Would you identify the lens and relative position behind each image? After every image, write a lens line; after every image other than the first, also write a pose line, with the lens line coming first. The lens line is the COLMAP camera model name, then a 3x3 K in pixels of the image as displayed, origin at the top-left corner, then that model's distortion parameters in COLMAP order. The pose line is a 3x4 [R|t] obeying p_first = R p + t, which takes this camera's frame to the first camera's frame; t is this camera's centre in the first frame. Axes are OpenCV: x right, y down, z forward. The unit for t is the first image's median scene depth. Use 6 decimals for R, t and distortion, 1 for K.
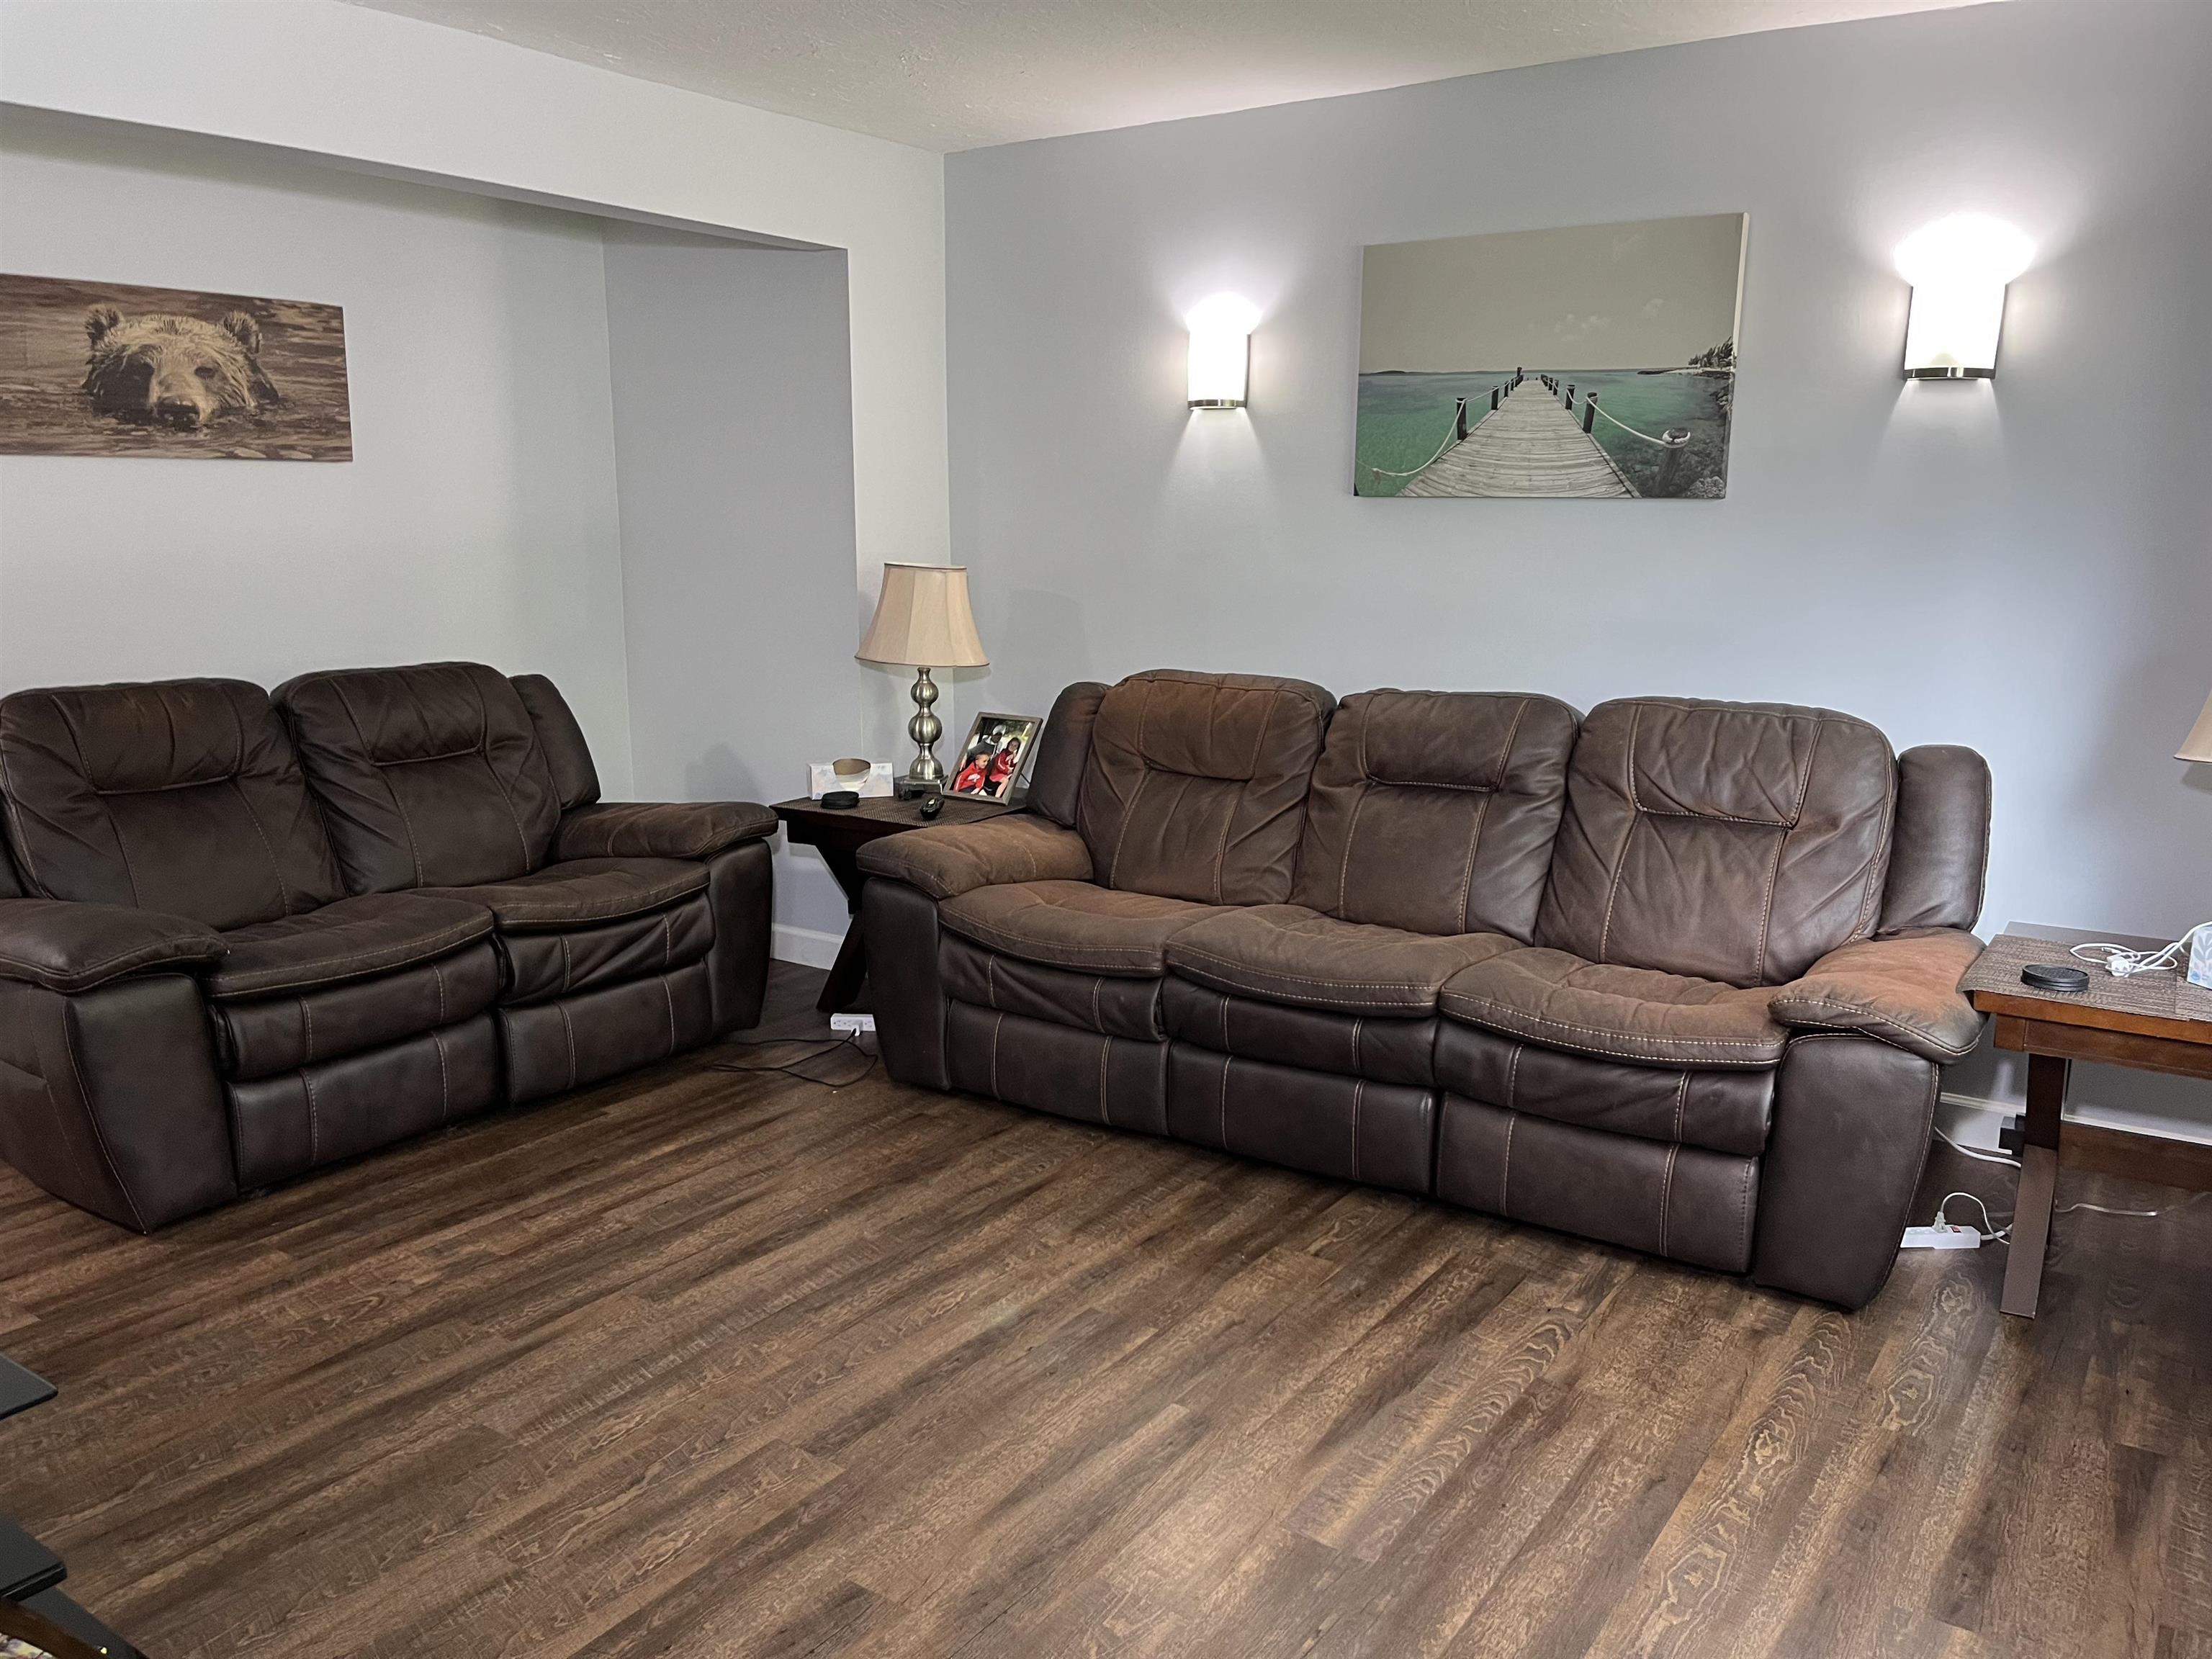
lens RADIAL K [[1675.9, 0, 1108.8], [0, 1675.9, 829.6], [0, 0, 1]] dist [0.050342, -0.069225]
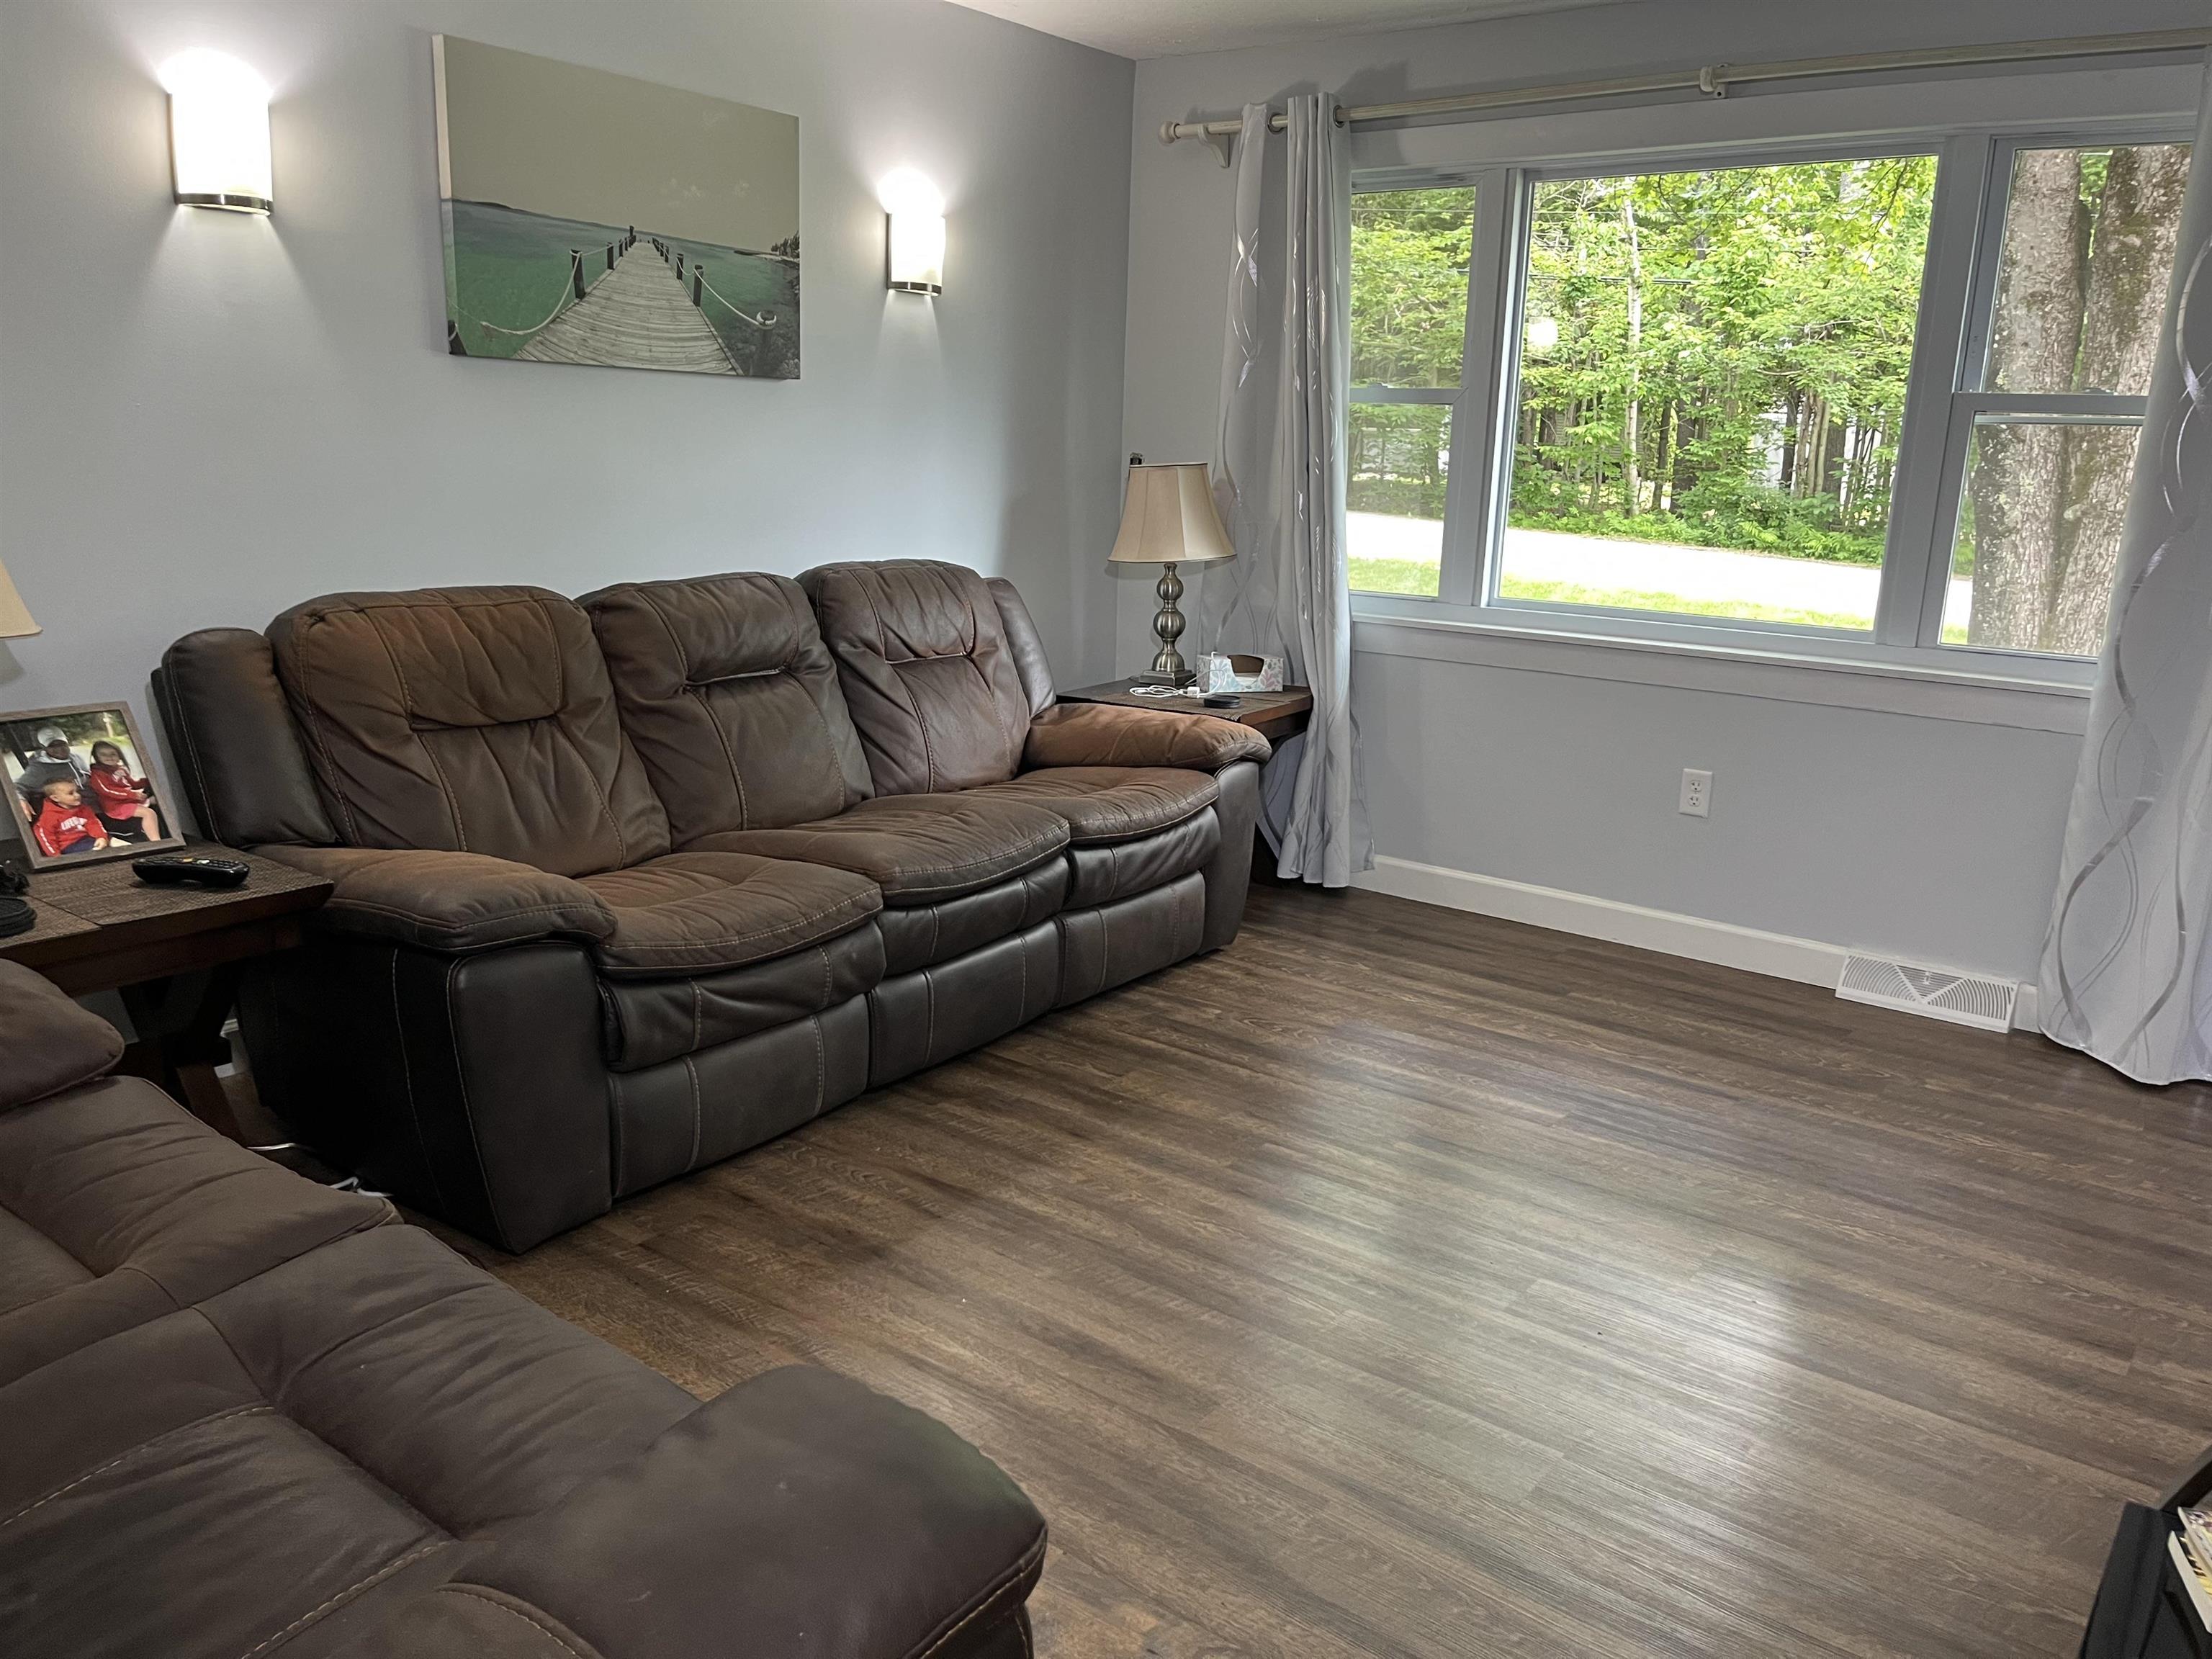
lens RADIAL K [[1675.9, 0, 1103.7], [0, 1675.9, 821.6], [0, 0, 1]] dist [0.050342, -0.069225]
pose [[0.053111, -0.226196, 0.972633, -0.803086], [0.161359, 0.963152, 0.215180, -0.128643], [-0.985466, 0.145515, 0.087653, 0.786126]]
